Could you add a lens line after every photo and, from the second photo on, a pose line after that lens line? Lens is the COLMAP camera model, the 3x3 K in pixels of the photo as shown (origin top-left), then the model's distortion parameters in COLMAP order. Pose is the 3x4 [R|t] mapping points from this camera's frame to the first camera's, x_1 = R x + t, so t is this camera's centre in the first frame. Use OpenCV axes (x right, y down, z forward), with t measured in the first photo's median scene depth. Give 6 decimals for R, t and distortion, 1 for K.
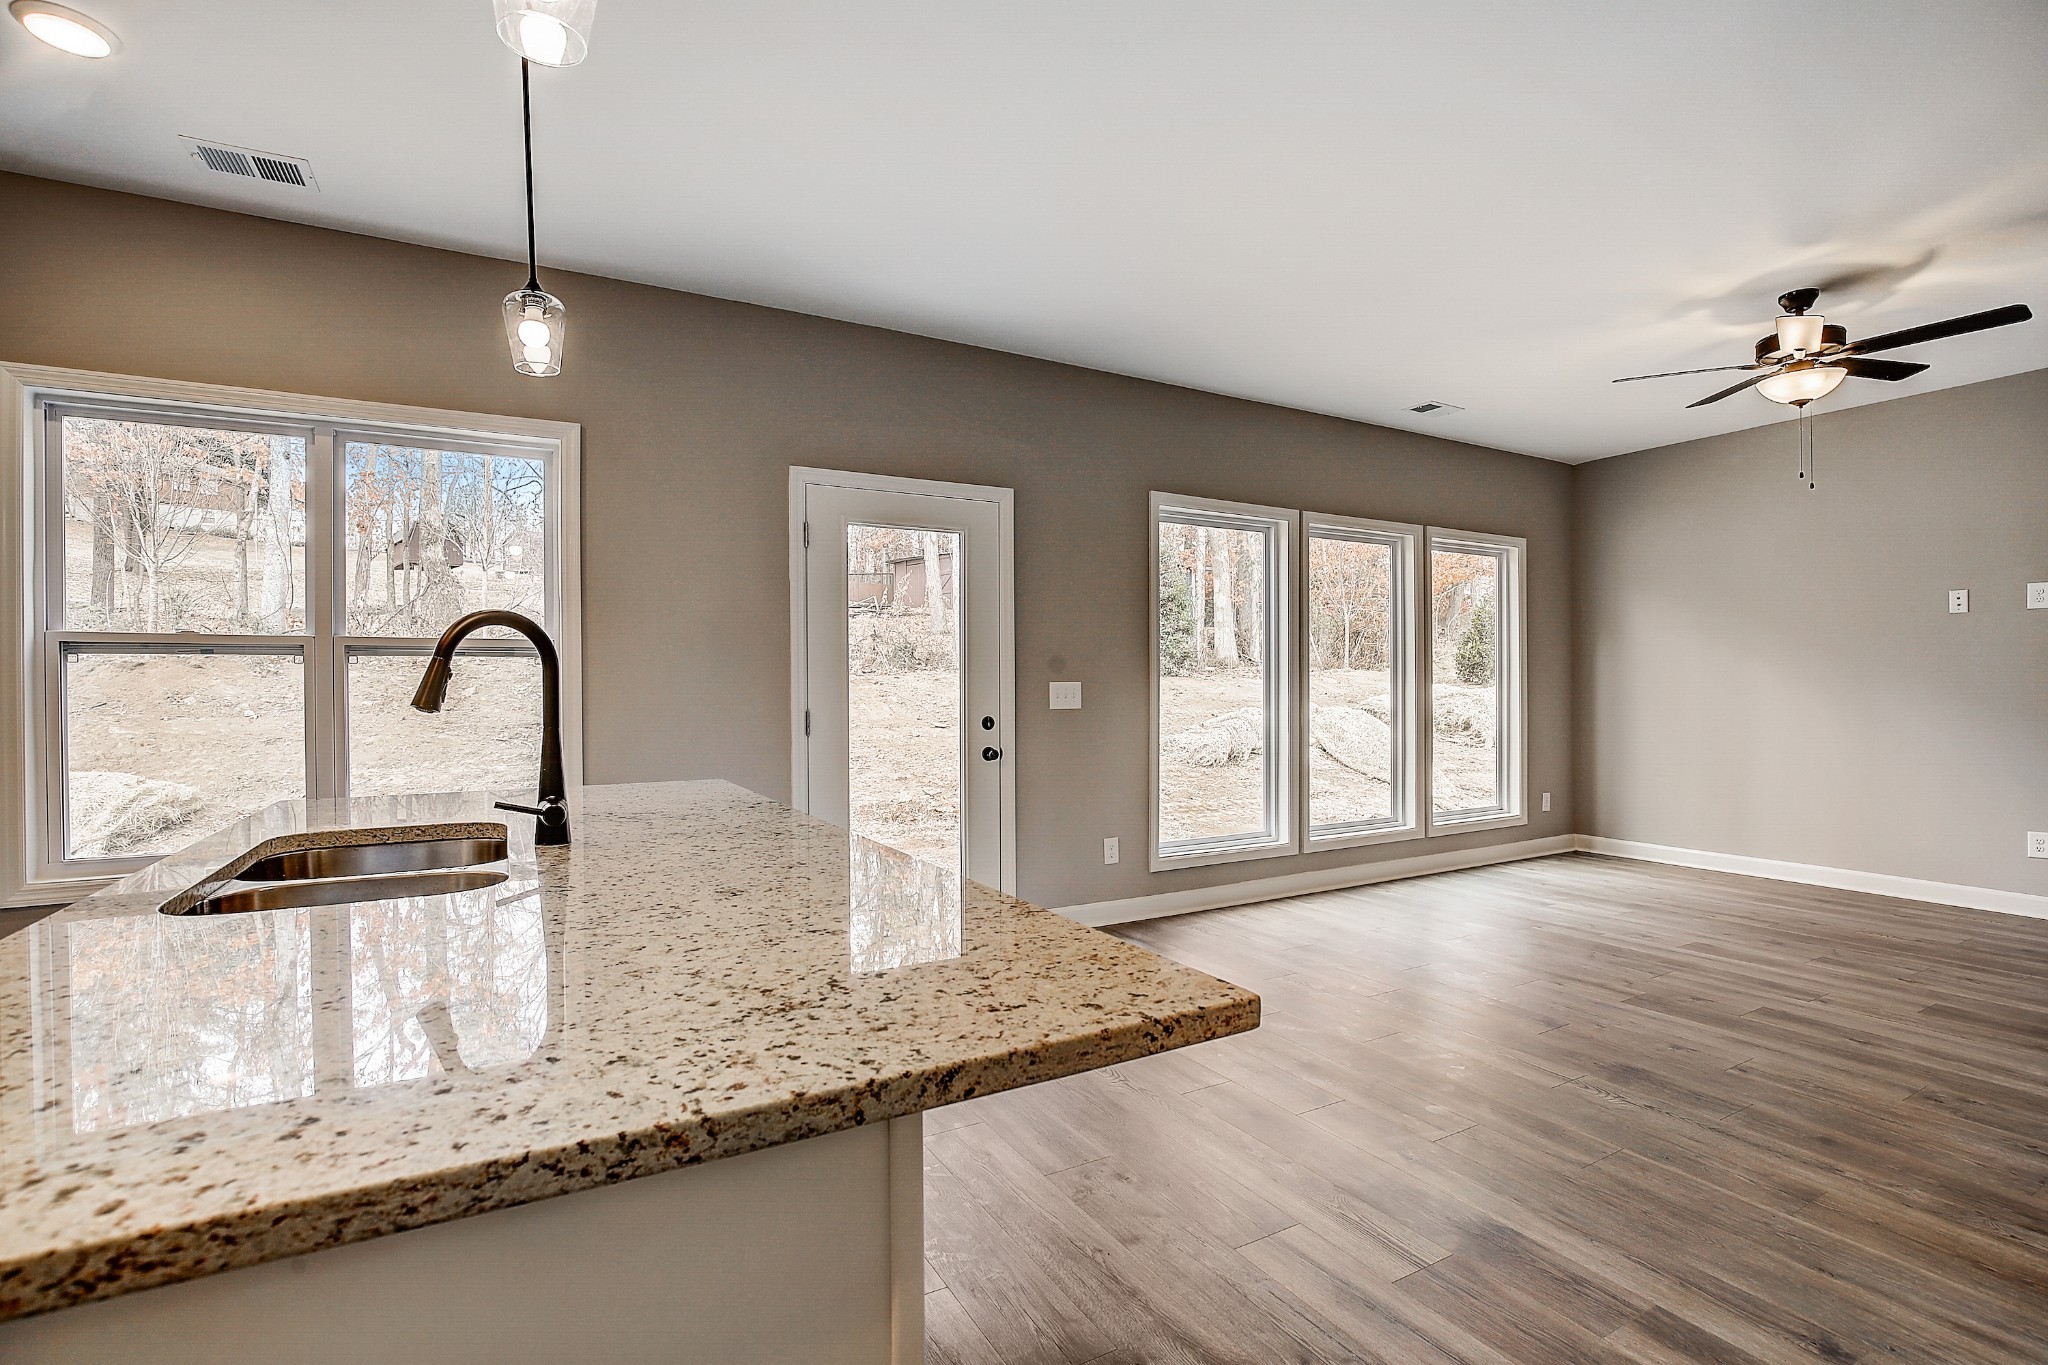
lens RADIAL K [[944.4, 0, 1025.4], [0, 944.4, 694.3], [0, 0, 1]] dist [-0.033825, 0.006235]
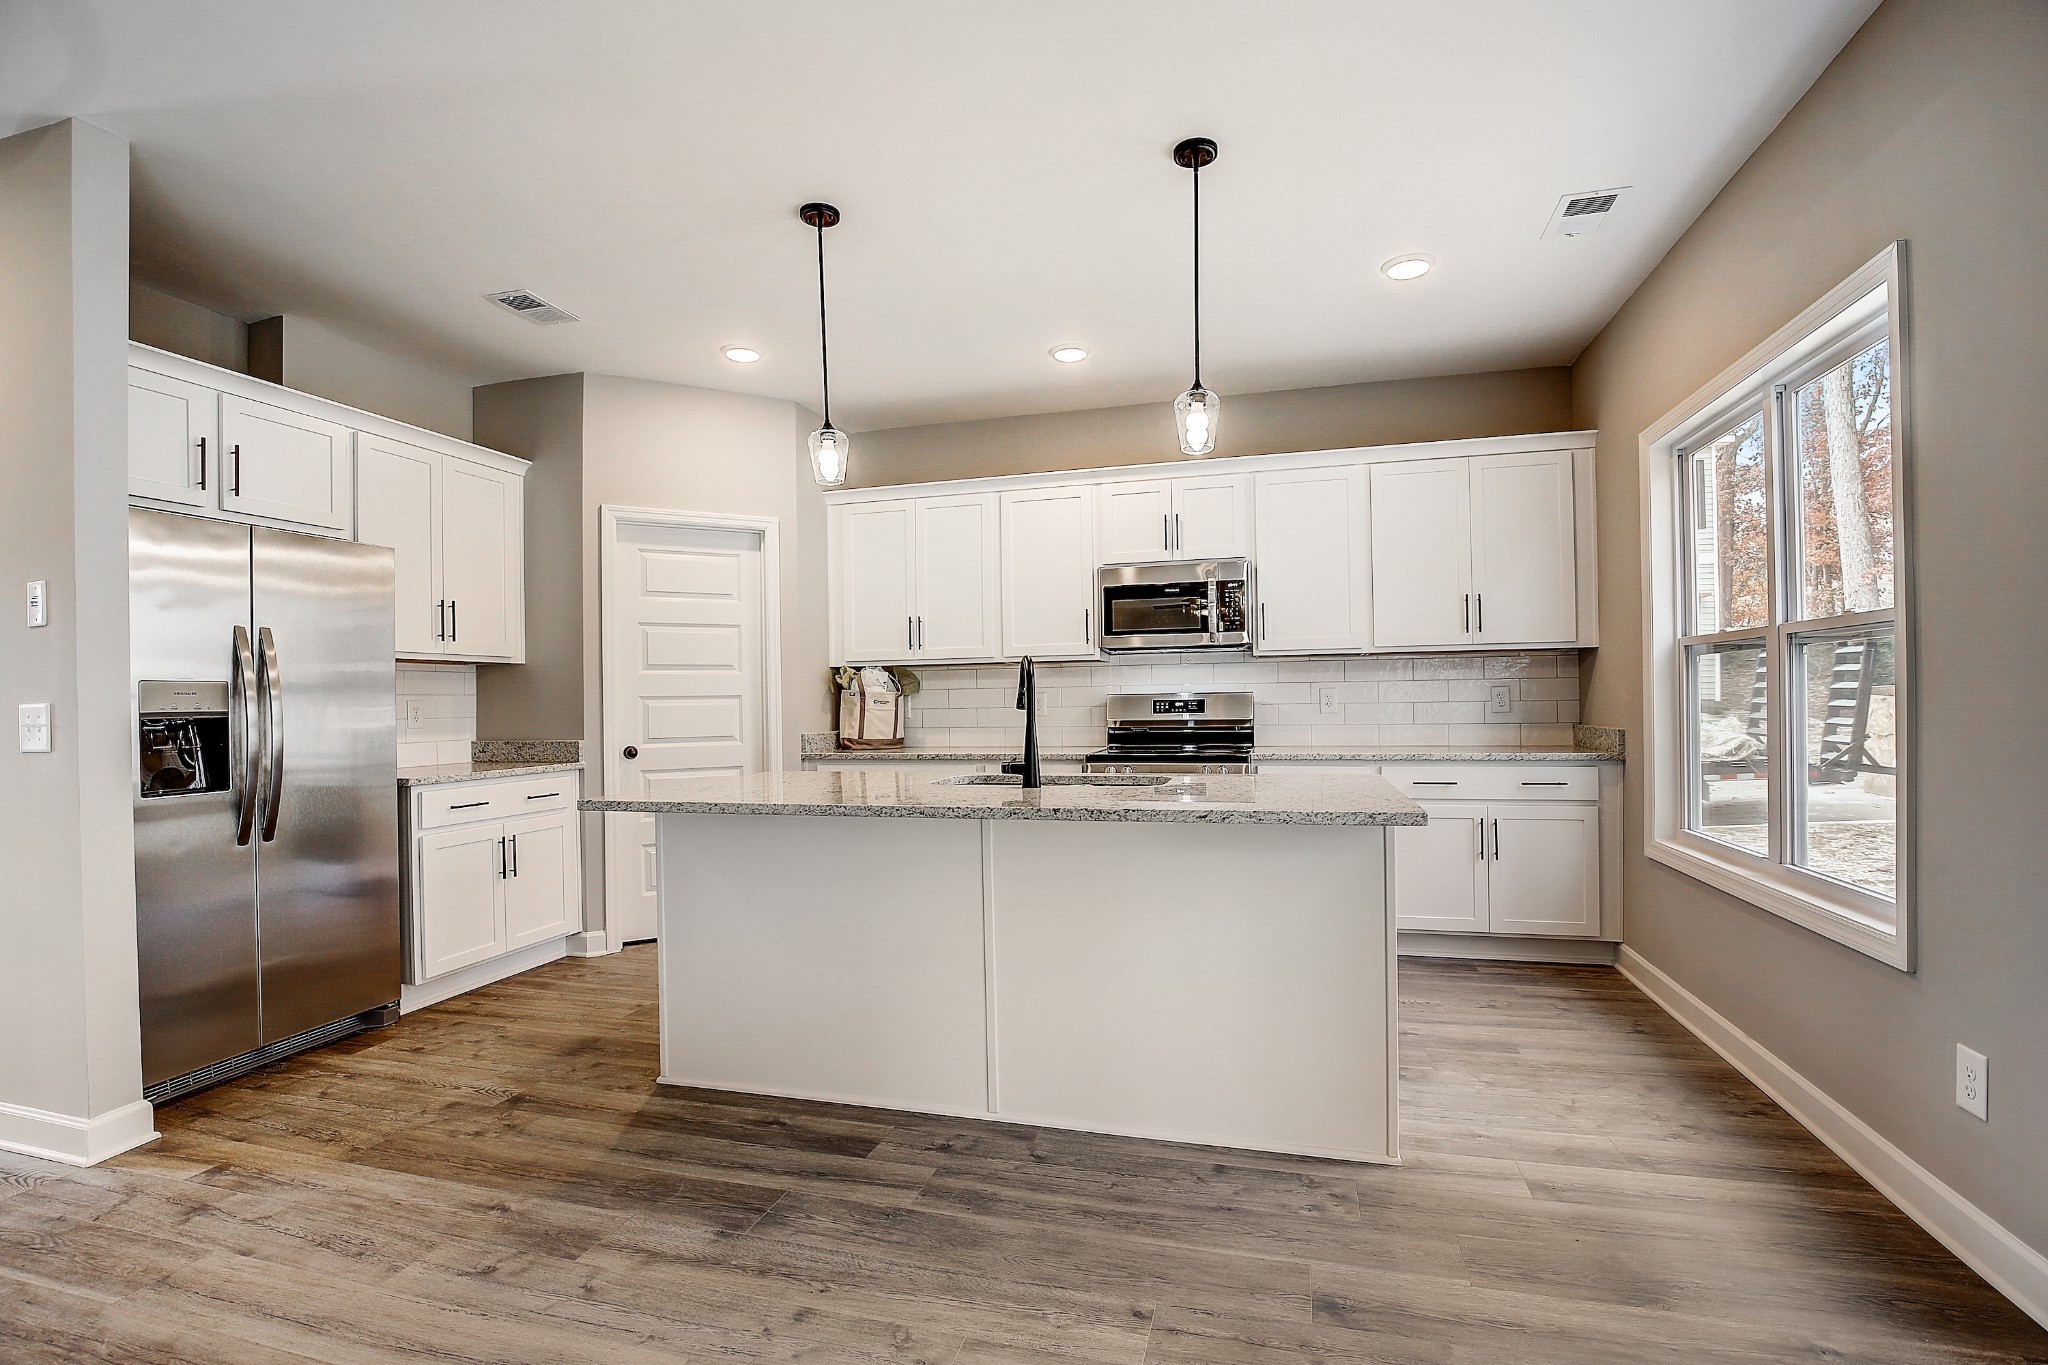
lens RADIAL K [[944.4, 0, 1027.5], [0, 944.4, 691.9], [0, 0, 1]] dist [-0.033825, 0.006235]
pose [[-0.702127, 0.009551, -0.711988, 0.288725], [0.013368, 0.999911, 0.000230, -0.006586], [0.711926, -0.009357, -0.702192, 0.872418]]
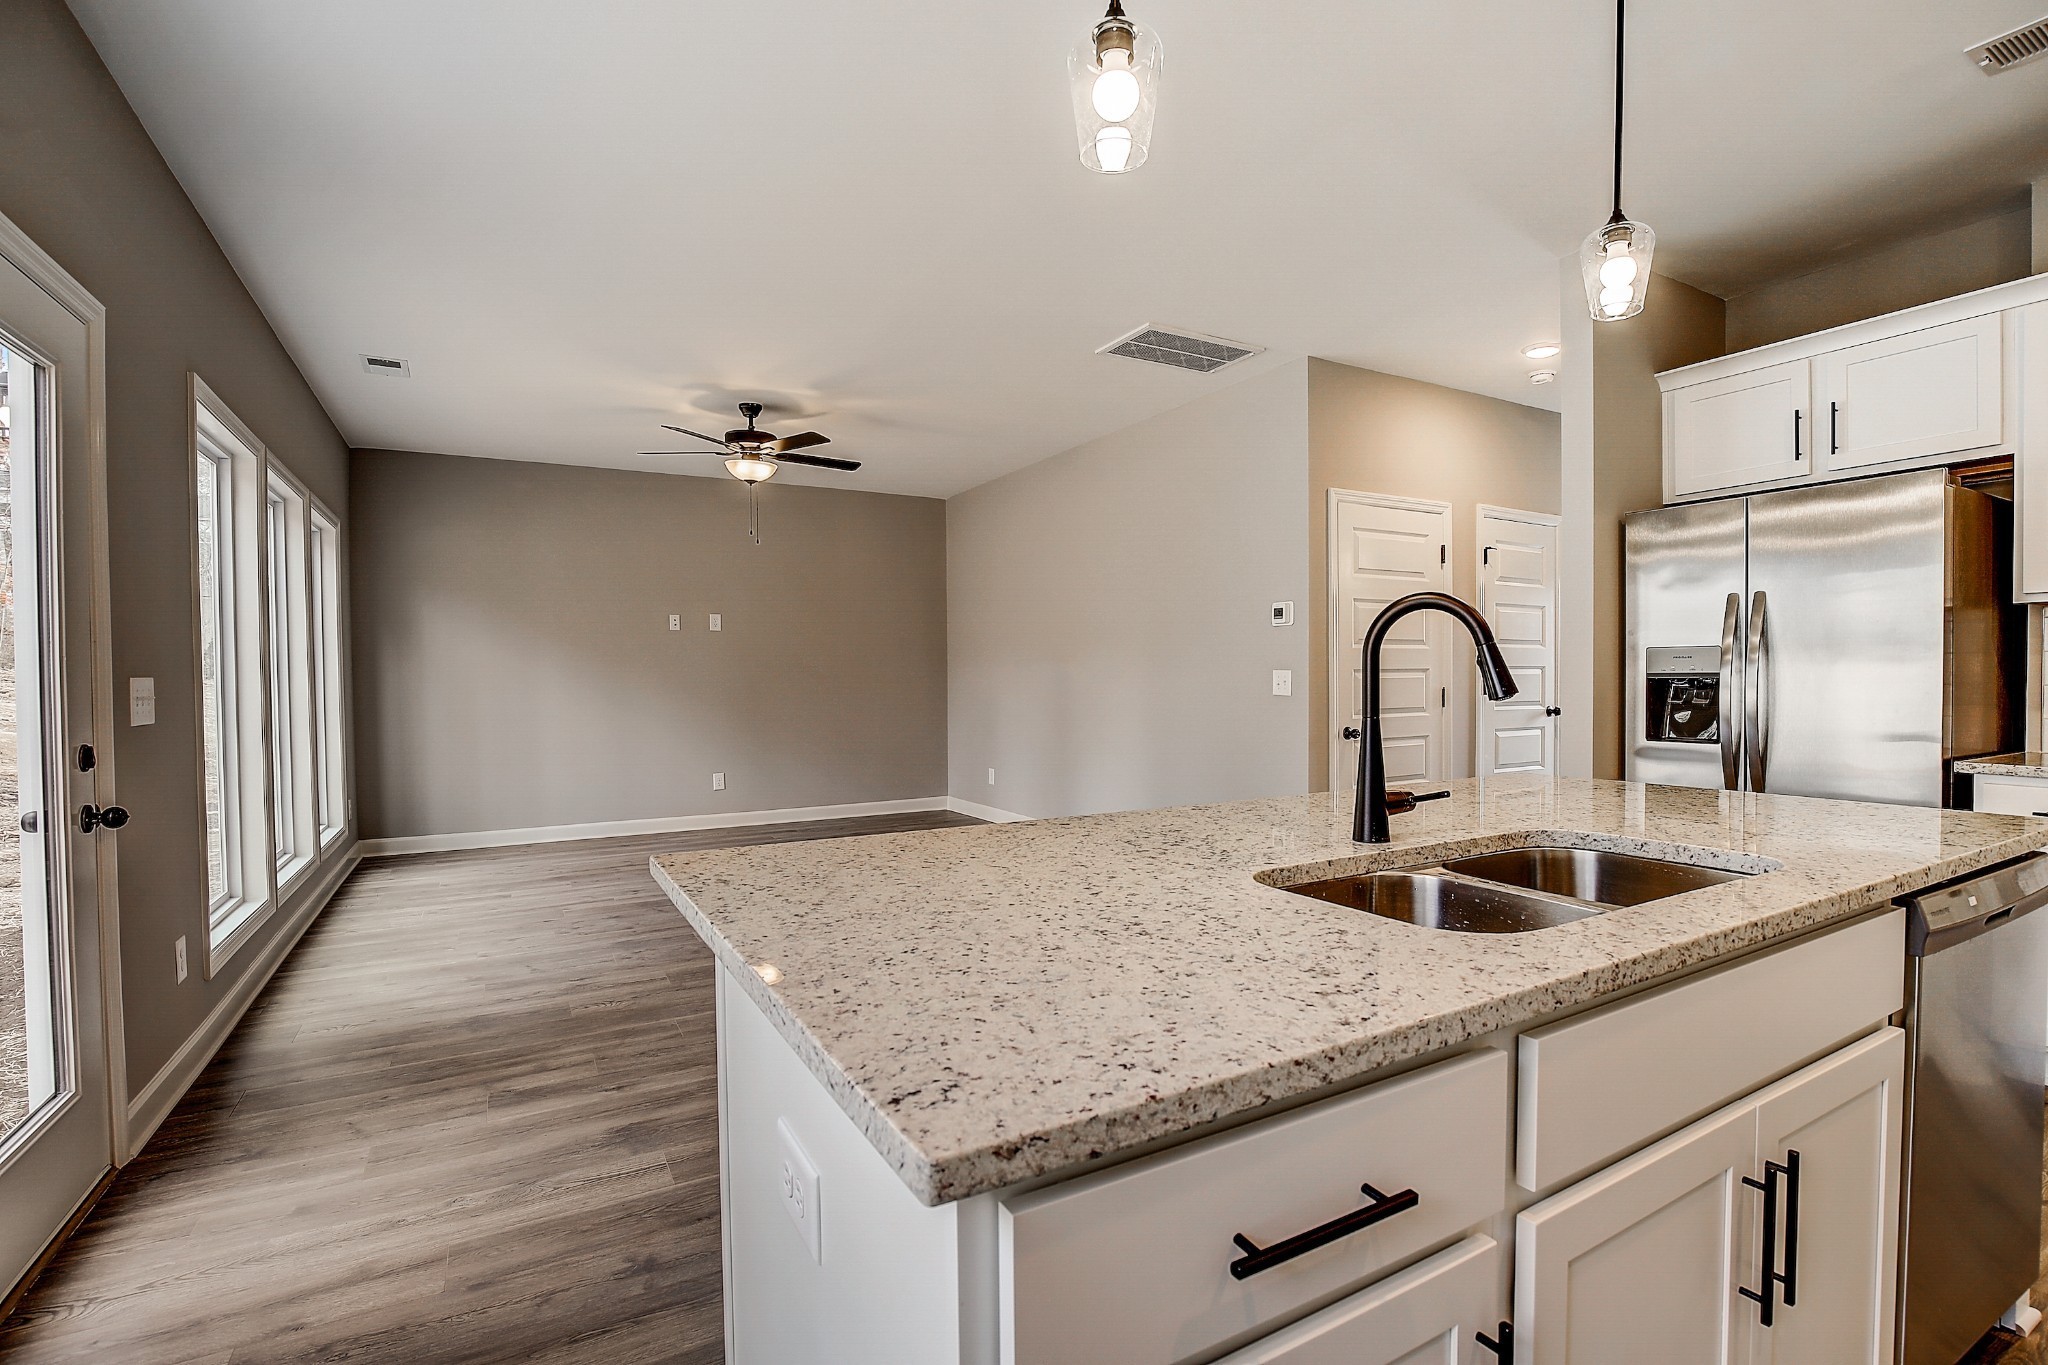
lens RADIAL K [[944.4, 0, 1030.4], [0, 944.4, 694.1], [0, 0, 1]] dist [-0.033825, 0.006235]
pose [[-0.007414, -0.016883, 0.999830, -0.568949], [0.016570, 0.999718, 0.017004, -0.004306], [-0.999835, 0.016694, -0.007133, 0.530230]]
